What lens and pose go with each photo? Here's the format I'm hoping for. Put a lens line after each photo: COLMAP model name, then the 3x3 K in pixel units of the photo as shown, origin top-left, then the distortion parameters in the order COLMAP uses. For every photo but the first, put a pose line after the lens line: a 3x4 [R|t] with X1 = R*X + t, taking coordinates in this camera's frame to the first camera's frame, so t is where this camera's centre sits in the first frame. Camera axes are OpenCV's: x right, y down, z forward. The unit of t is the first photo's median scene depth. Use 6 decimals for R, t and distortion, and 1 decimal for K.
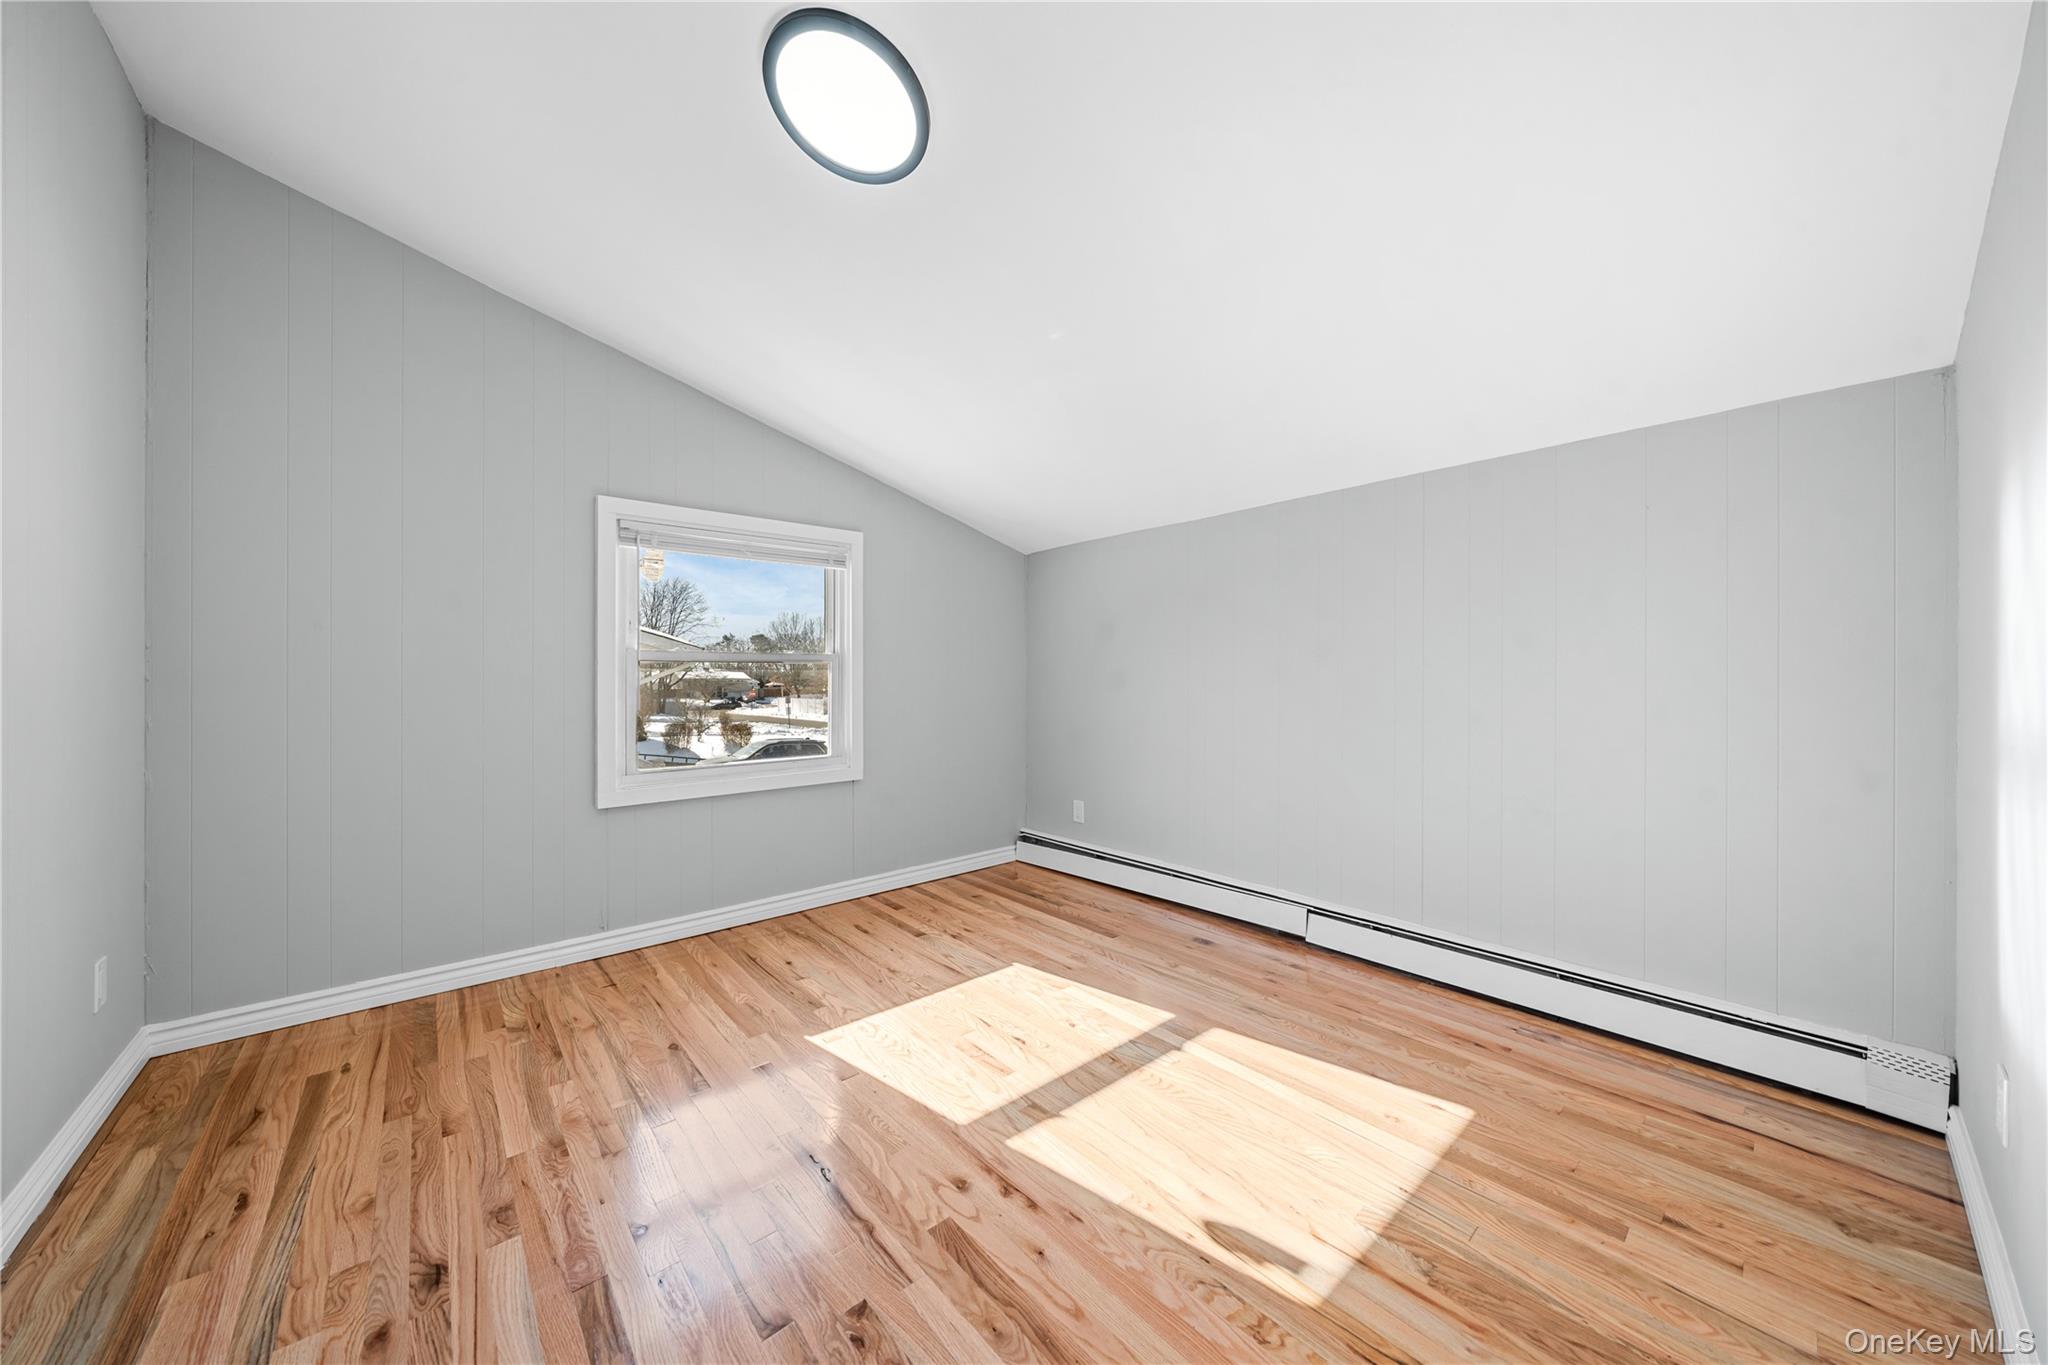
lens RADIAL K [[722.6, 0, 1025.8], [0, 722.6, 680.2], [0, 0, 1]] dist [-0.000545, -0.000126]
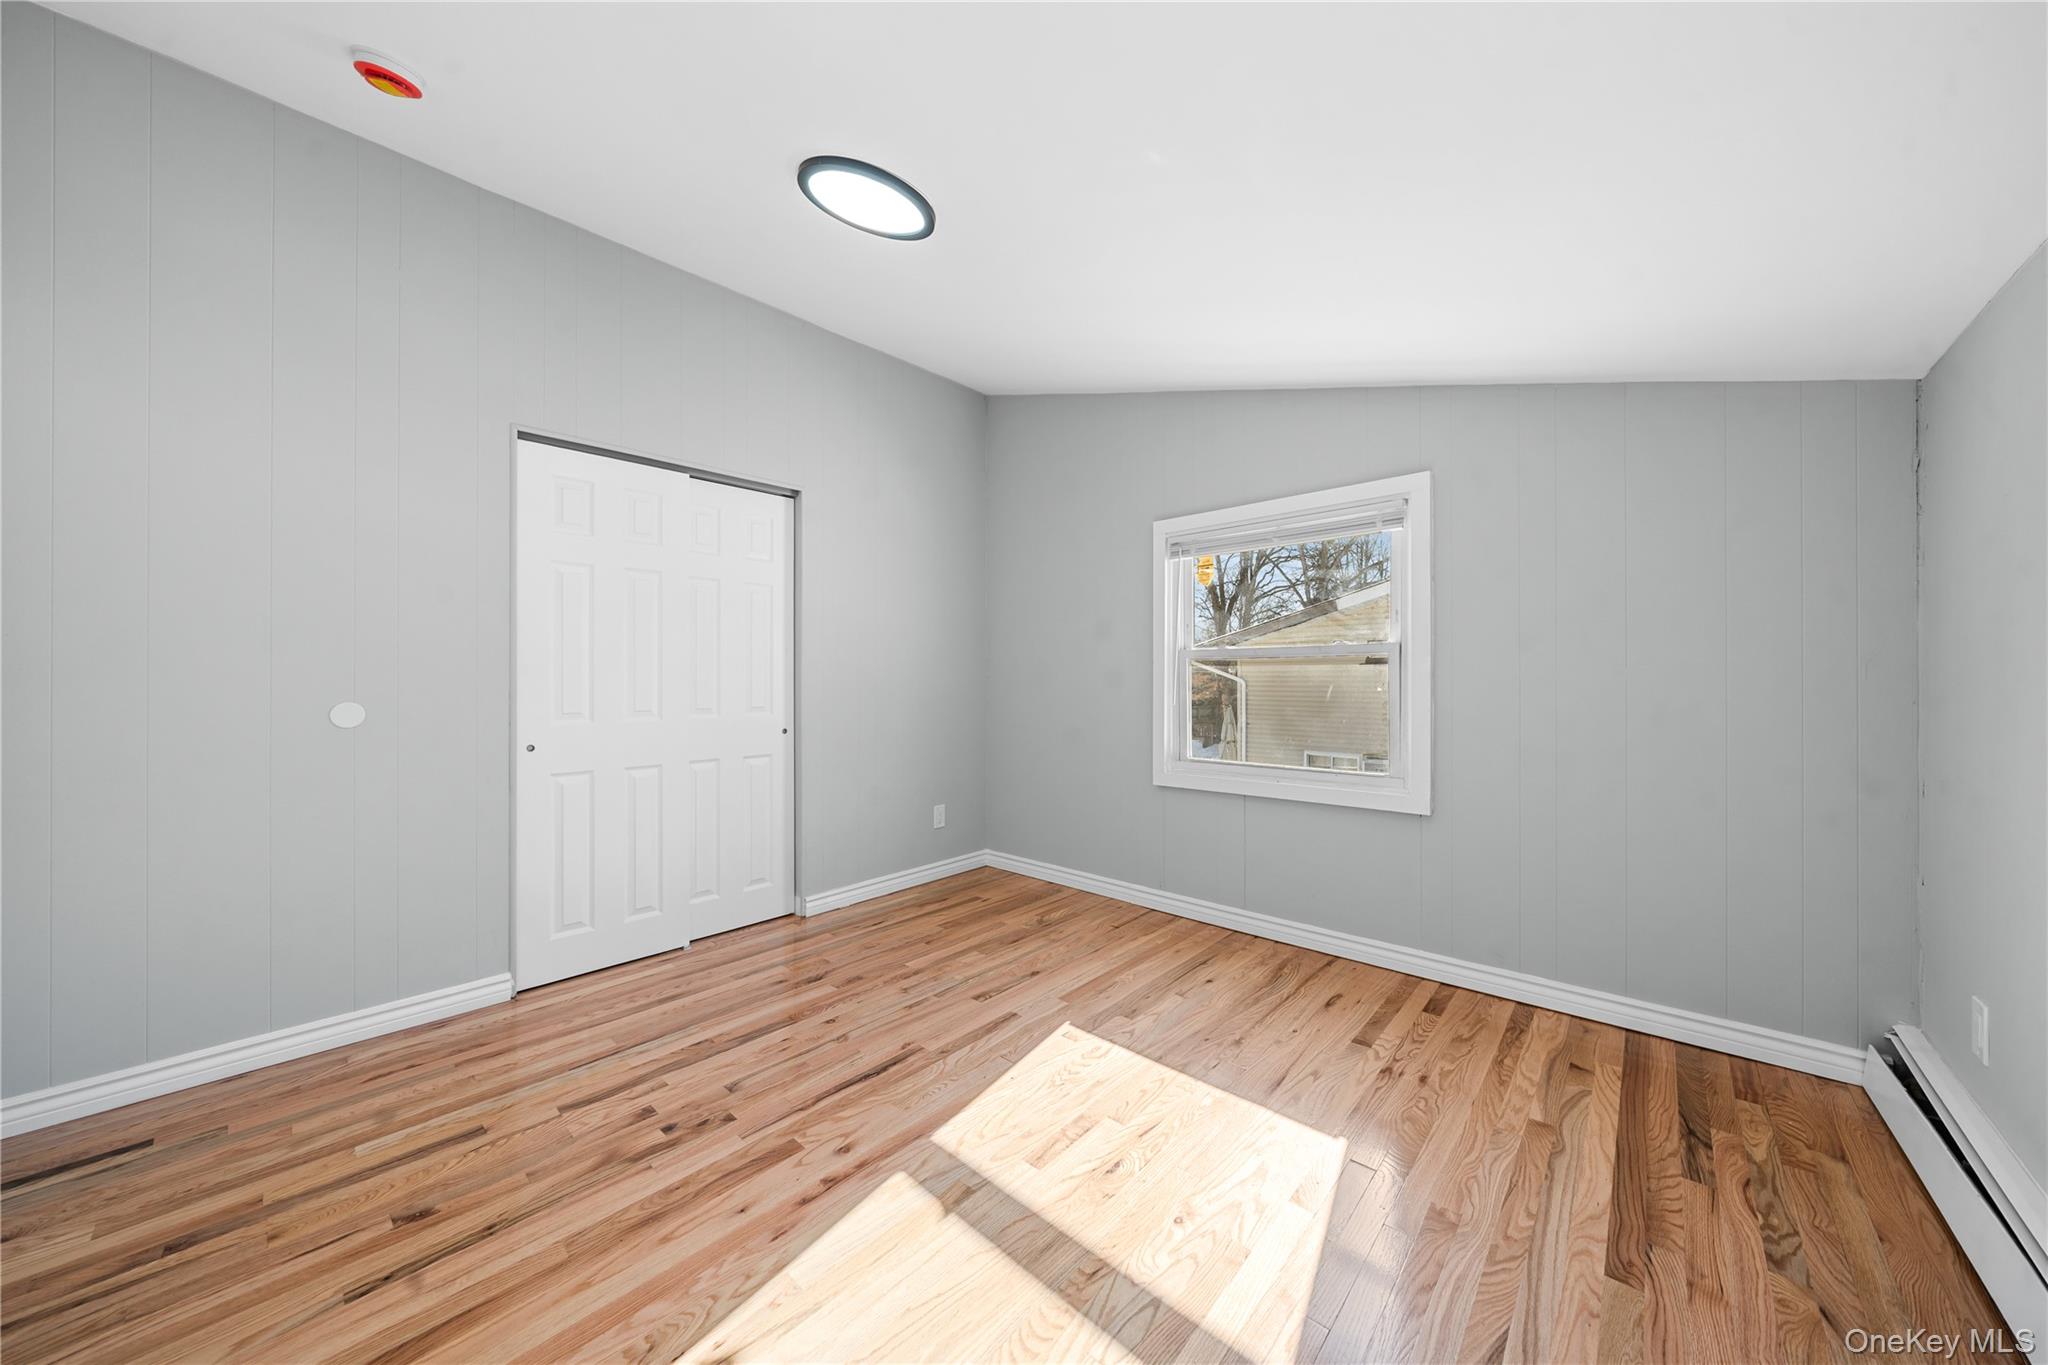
lens RADIAL K [[722.6, 0, 1025.8], [0, 722.6, 680.2], [0, 0, 1]] dist [-0.000545, -0.000126]
pose [[0.078512, 0.005393, -0.996899, 0.640161], [0.000510, 0.999985, 0.005450, -0.002218], [0.996913, -0.000936, 0.078508, 0.762175]]
